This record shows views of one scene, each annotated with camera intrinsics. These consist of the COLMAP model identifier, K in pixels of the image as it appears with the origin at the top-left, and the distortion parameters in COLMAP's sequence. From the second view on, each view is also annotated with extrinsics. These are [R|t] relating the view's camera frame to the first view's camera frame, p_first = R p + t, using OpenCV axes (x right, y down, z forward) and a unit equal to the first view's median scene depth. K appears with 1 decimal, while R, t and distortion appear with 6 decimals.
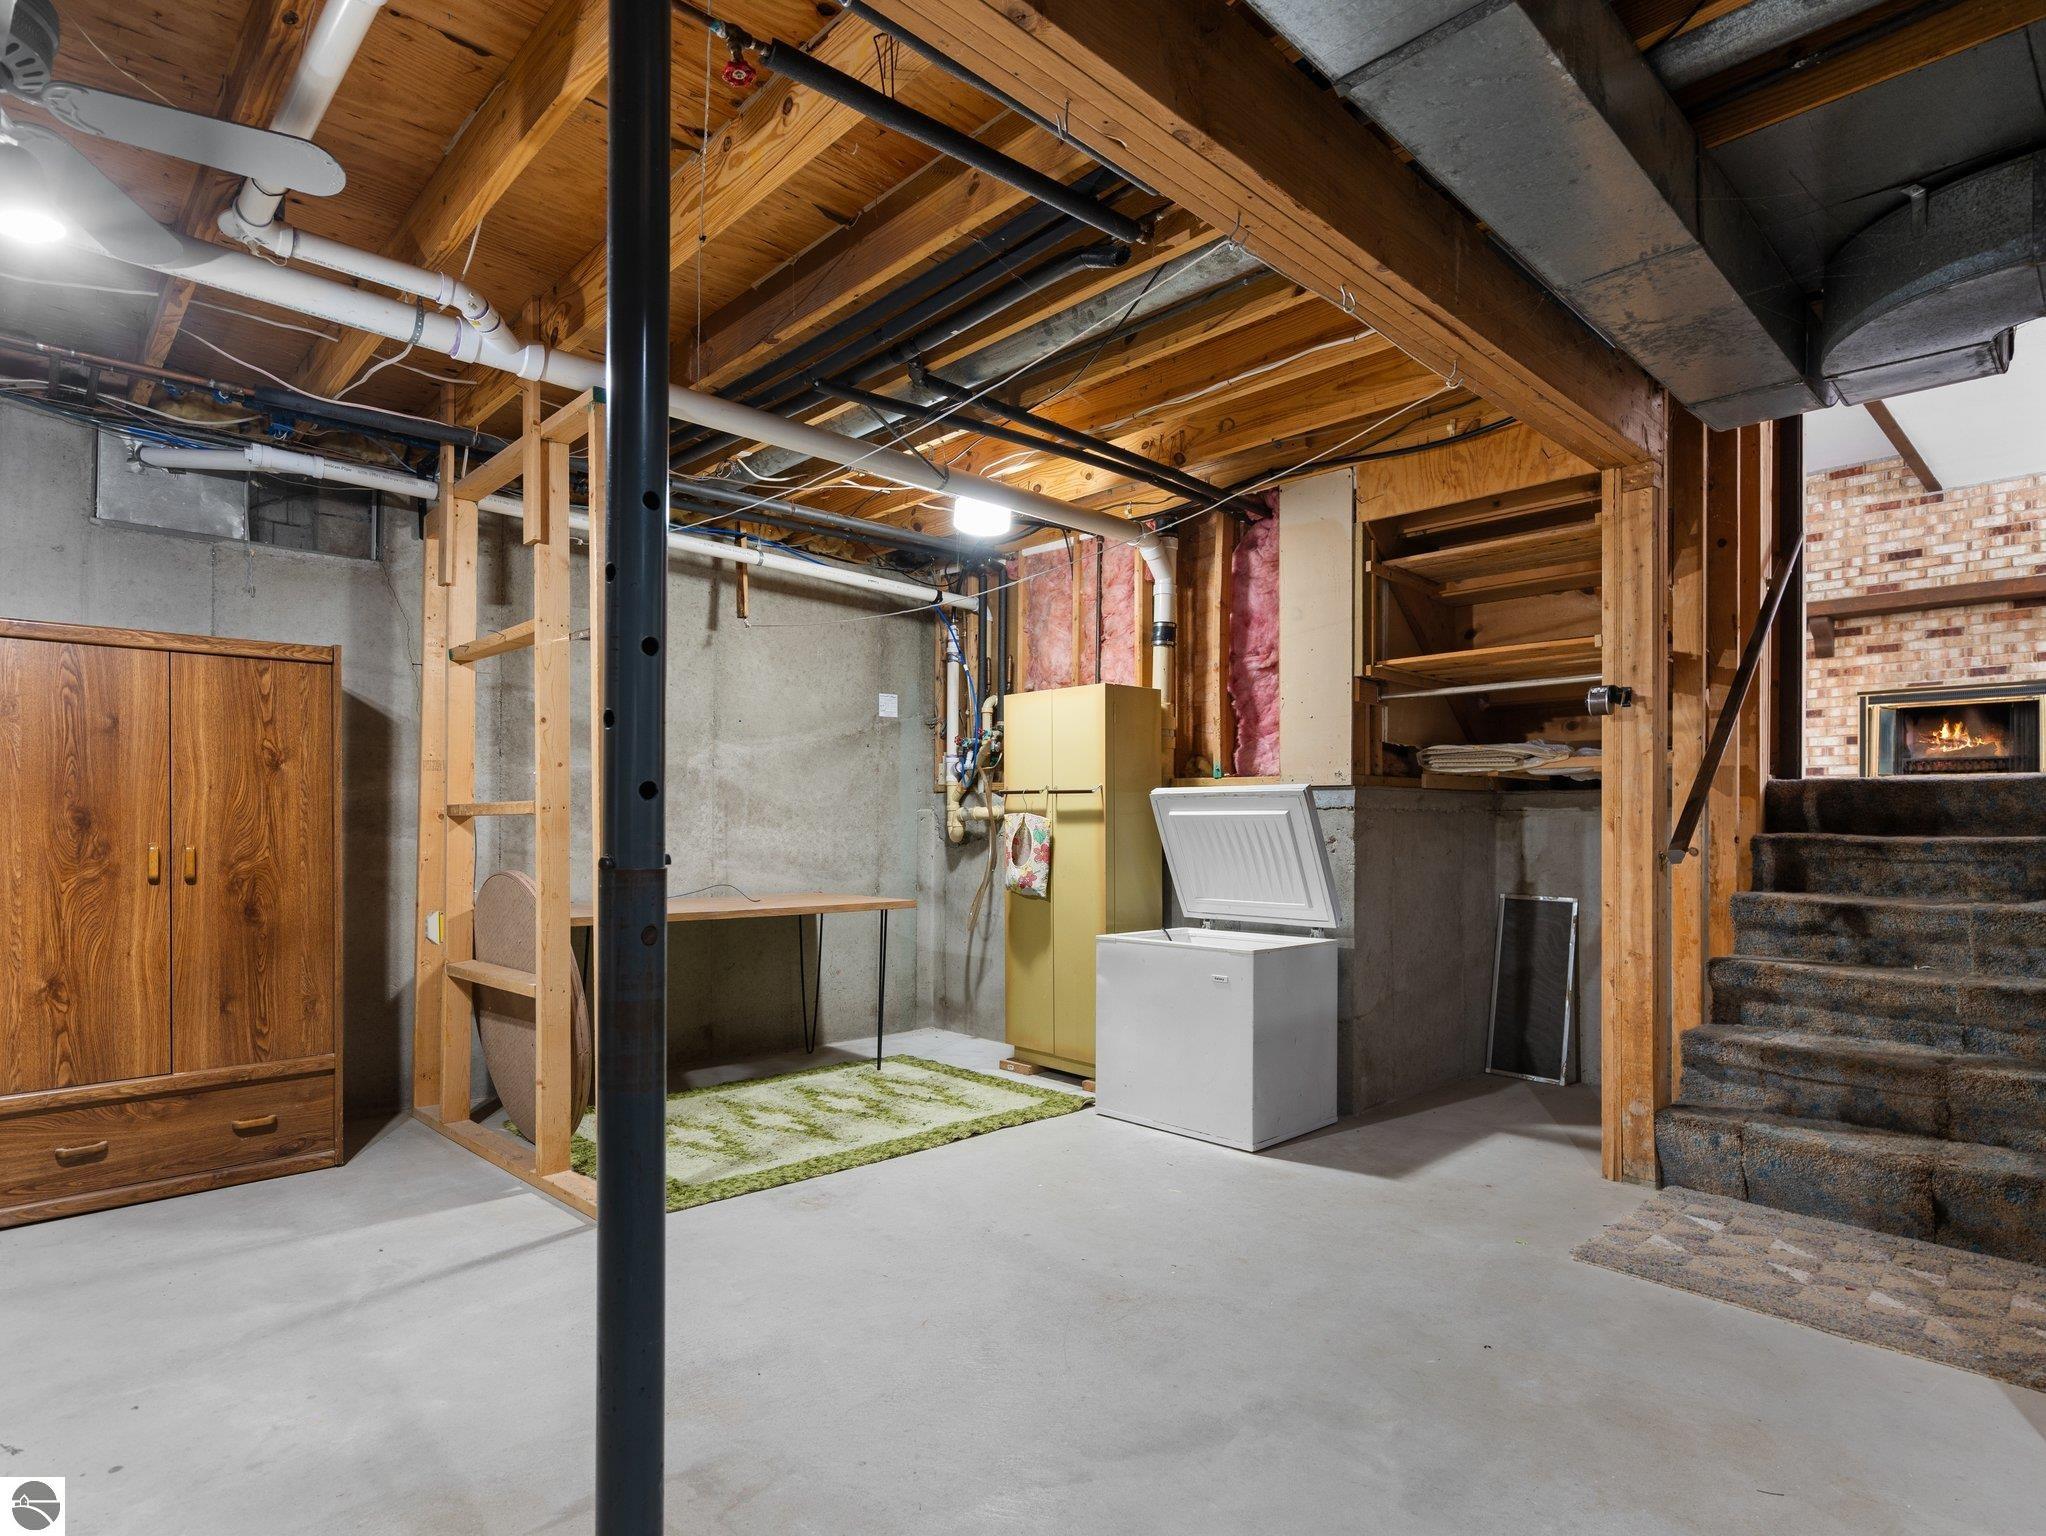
lens RADIAL K [[1080.3, 0, 1023.9], [0, 1080.3, 827.8], [0, 0, 1]] dist [0.000727, 0.000332]
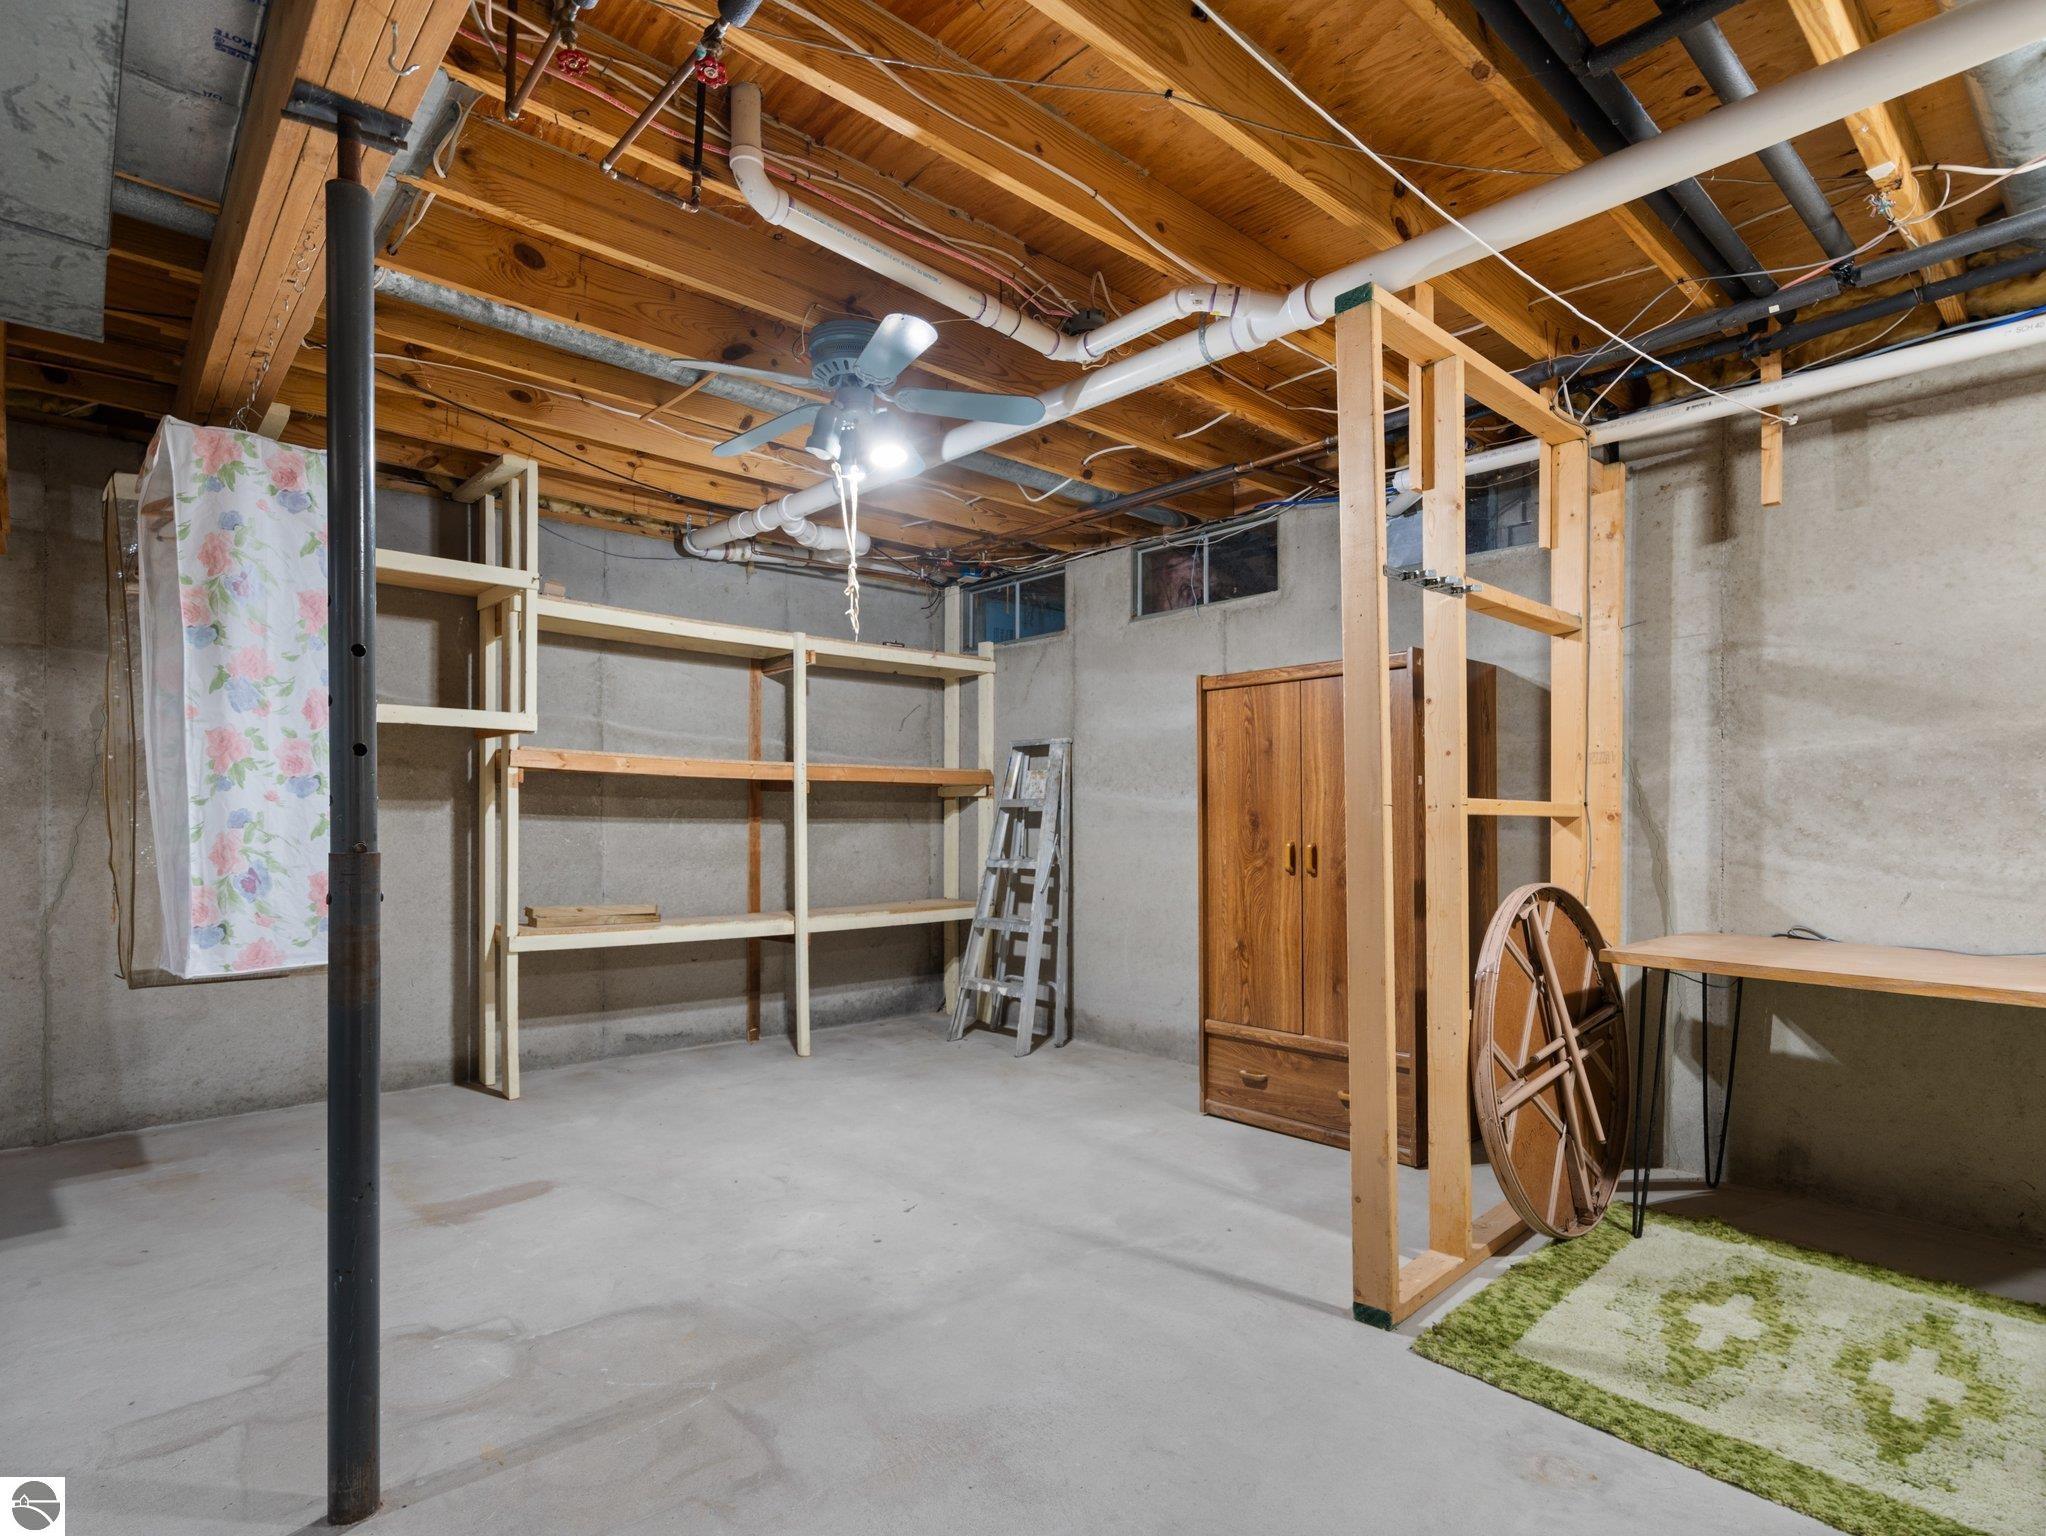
lens RADIAL K [[1080.3, 0, 1058.3], [0, 1080.3, 815.5], [0, 0, 1]] dist [0.000727, 0.000332]
pose [[-0.029232, -0.008936, -0.999533, 0.413907], [-0.007439, 0.999934, -0.008722, -0.001805], [0.999545, 0.007180, -0.029296, 0.768528]]
